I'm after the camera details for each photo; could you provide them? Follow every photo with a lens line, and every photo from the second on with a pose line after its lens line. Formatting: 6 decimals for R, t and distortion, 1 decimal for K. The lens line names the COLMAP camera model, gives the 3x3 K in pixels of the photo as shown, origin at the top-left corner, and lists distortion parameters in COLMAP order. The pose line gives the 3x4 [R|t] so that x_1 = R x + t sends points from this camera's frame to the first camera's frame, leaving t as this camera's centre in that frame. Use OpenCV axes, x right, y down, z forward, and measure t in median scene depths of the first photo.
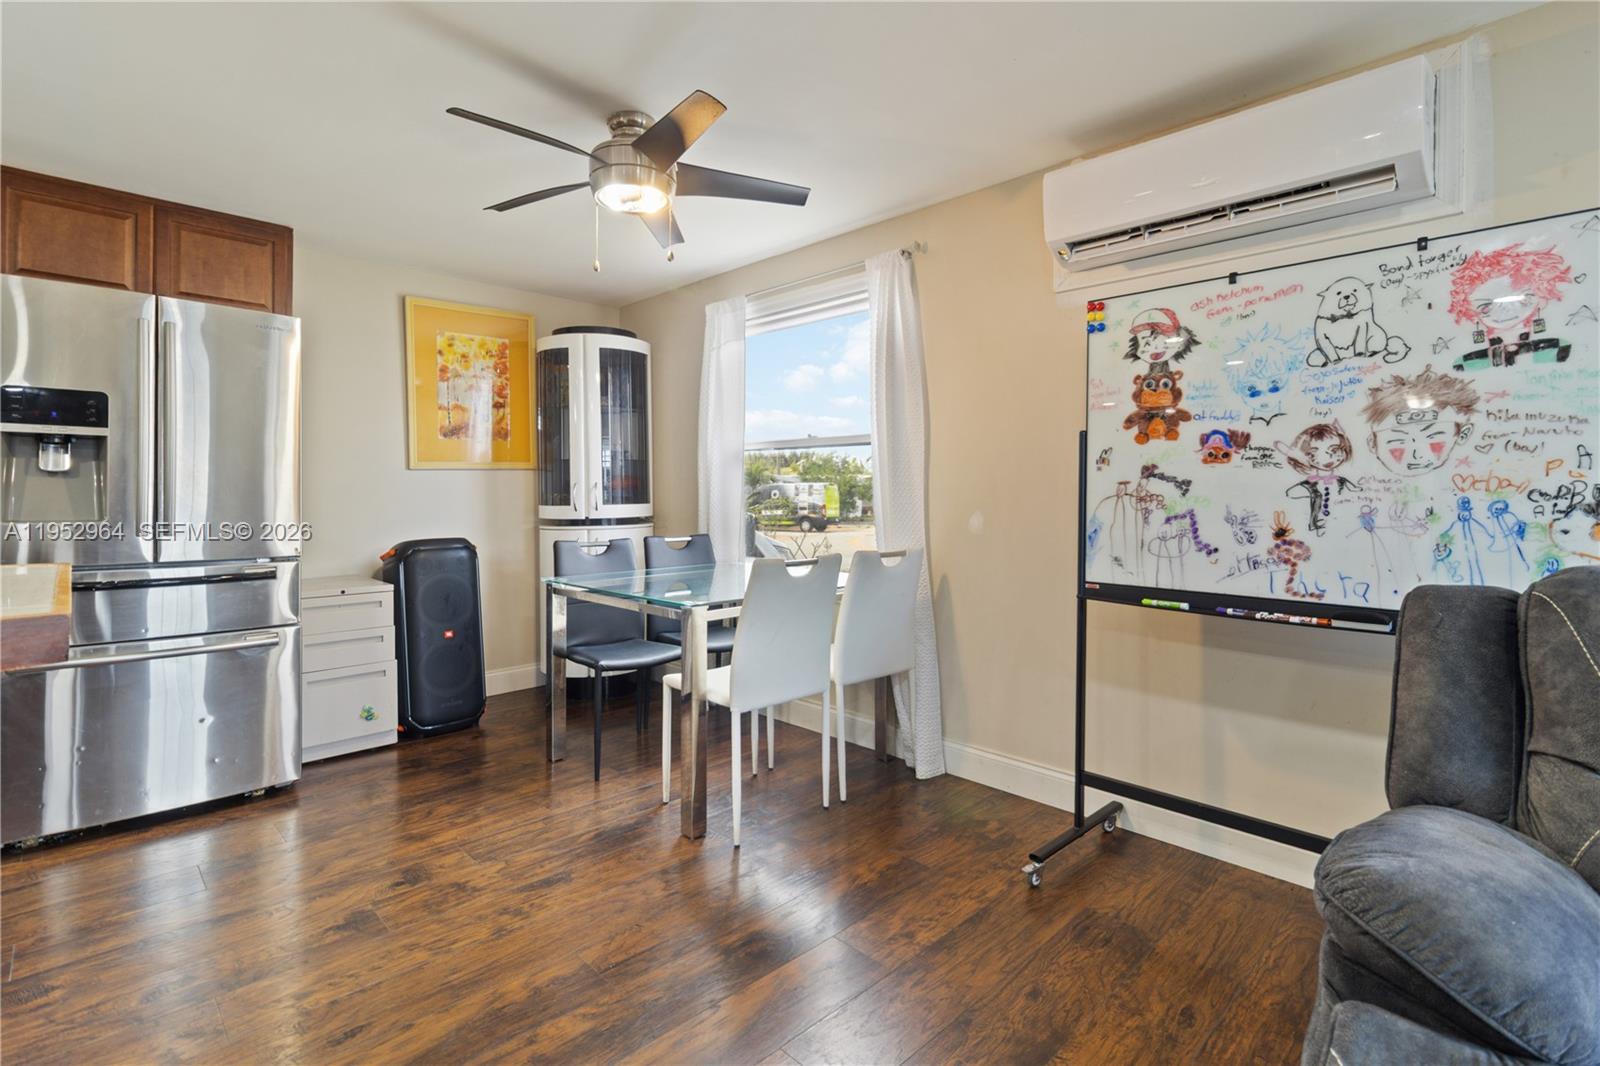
lens RADIAL K [[747.6, 0, 808.3], [0, 747.6, 494.7], [0, 0, 1]] dist [-0.000727, -0.000200]
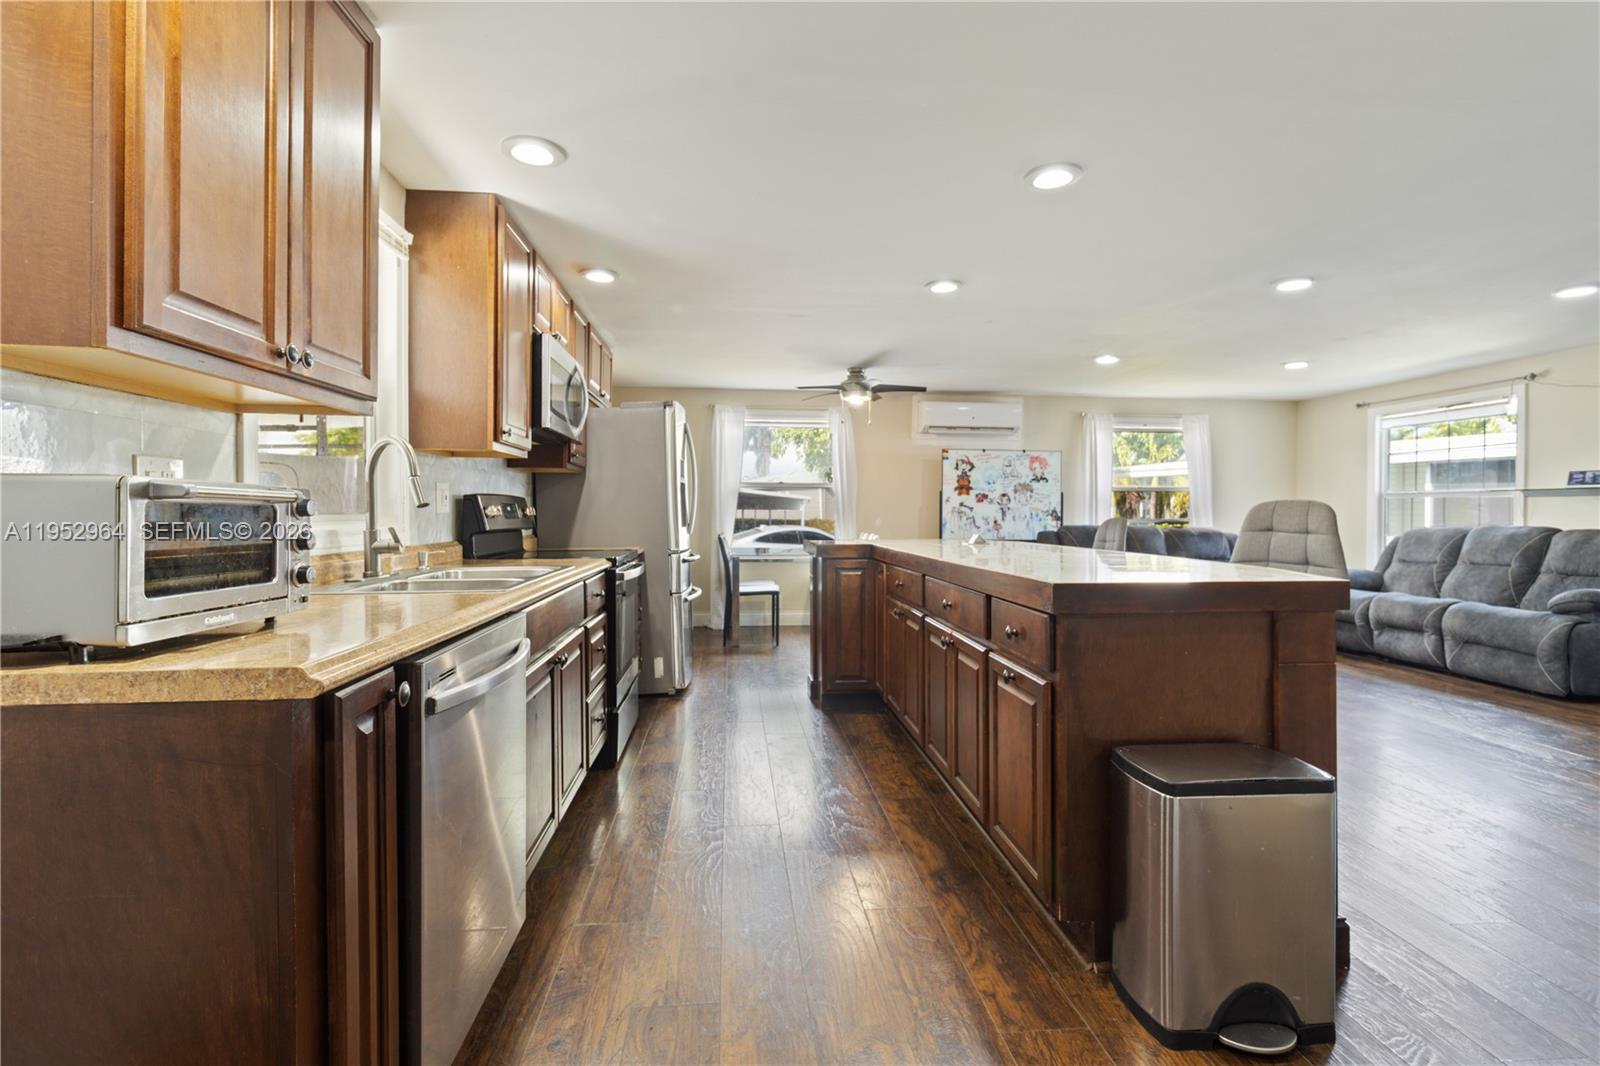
lens RADIAL K [[747.6, 0, 800.7], [0, 747.6, 520.0], [0, 0, 1]] dist [-0.000727, -0.000200]
pose [[0.628091, -0.003678, 0.778131, -2.561811], [-0.003507, 0.999965, 0.007557, 0.015303], [-0.778132, -0.007476, 0.628056, -0.518844]]
